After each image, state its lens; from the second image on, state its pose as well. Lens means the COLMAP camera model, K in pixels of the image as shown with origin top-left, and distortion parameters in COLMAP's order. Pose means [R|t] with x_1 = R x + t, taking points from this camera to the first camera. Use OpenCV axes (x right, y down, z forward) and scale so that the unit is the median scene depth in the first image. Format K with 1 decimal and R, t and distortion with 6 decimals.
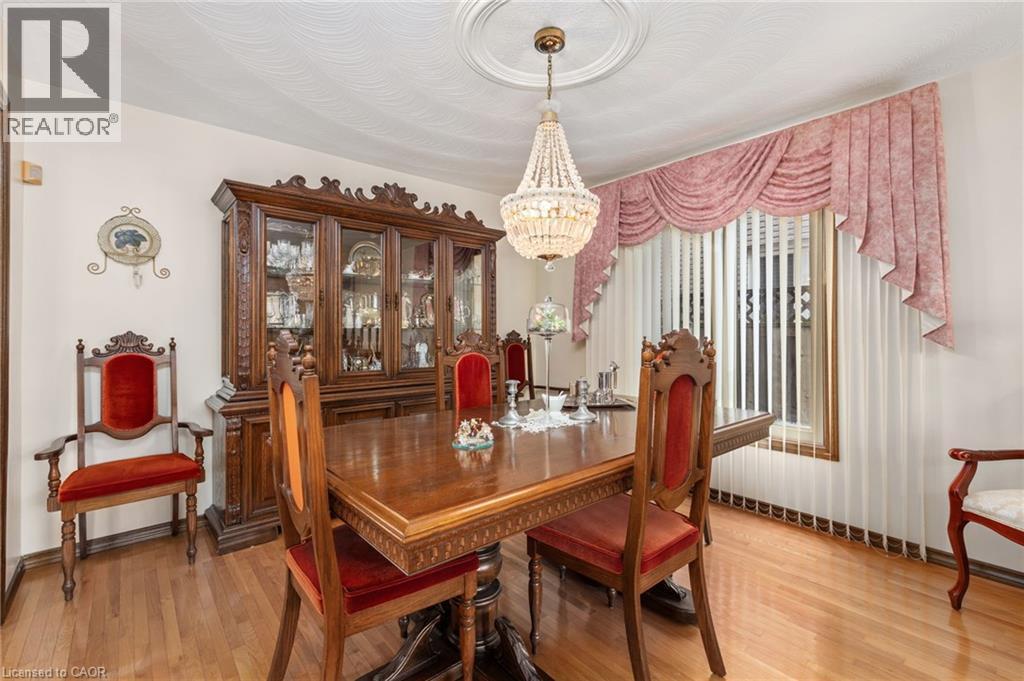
lens RADIAL K [[449.1, 0, 508.7], [0, 449.1, 334.7], [0, 0, 1]] dist [0.001054, 0.000345]
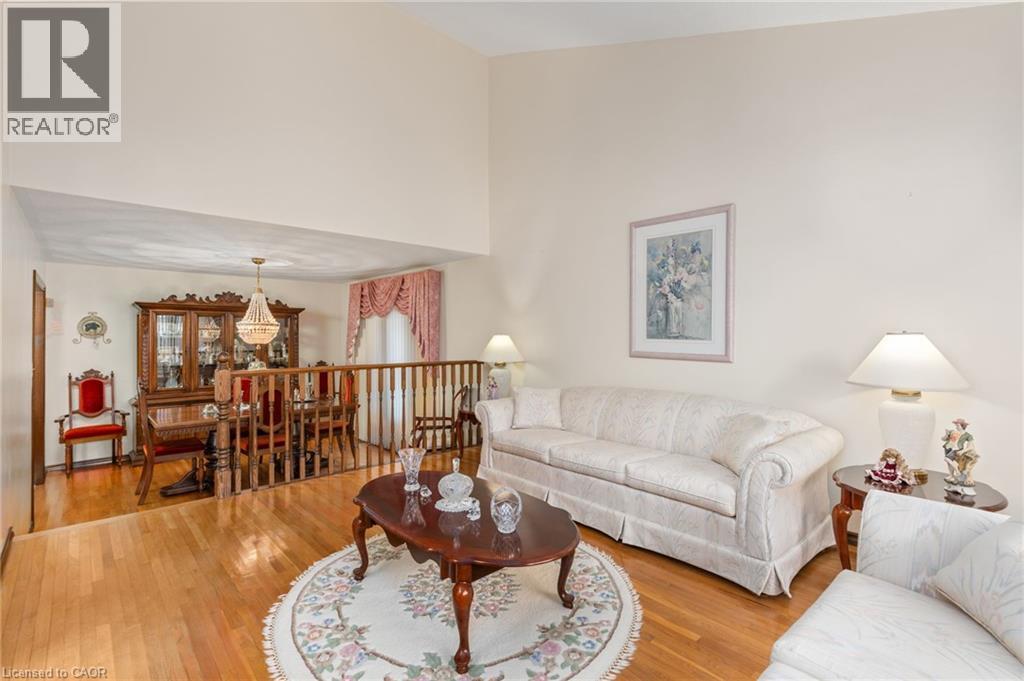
lens RADIAL K [[472.0, 0, 514.6], [0, 472.0, 339.9], [0, 0, 1]] dist [0.000229, -0.000289]
pose [[0.999297, 0.002405, 0.037410, 1.154609], [-0.002639, 0.999977, 0.006215, -0.170638], [-0.037394, -0.006310, 0.999281, -1.406698]]
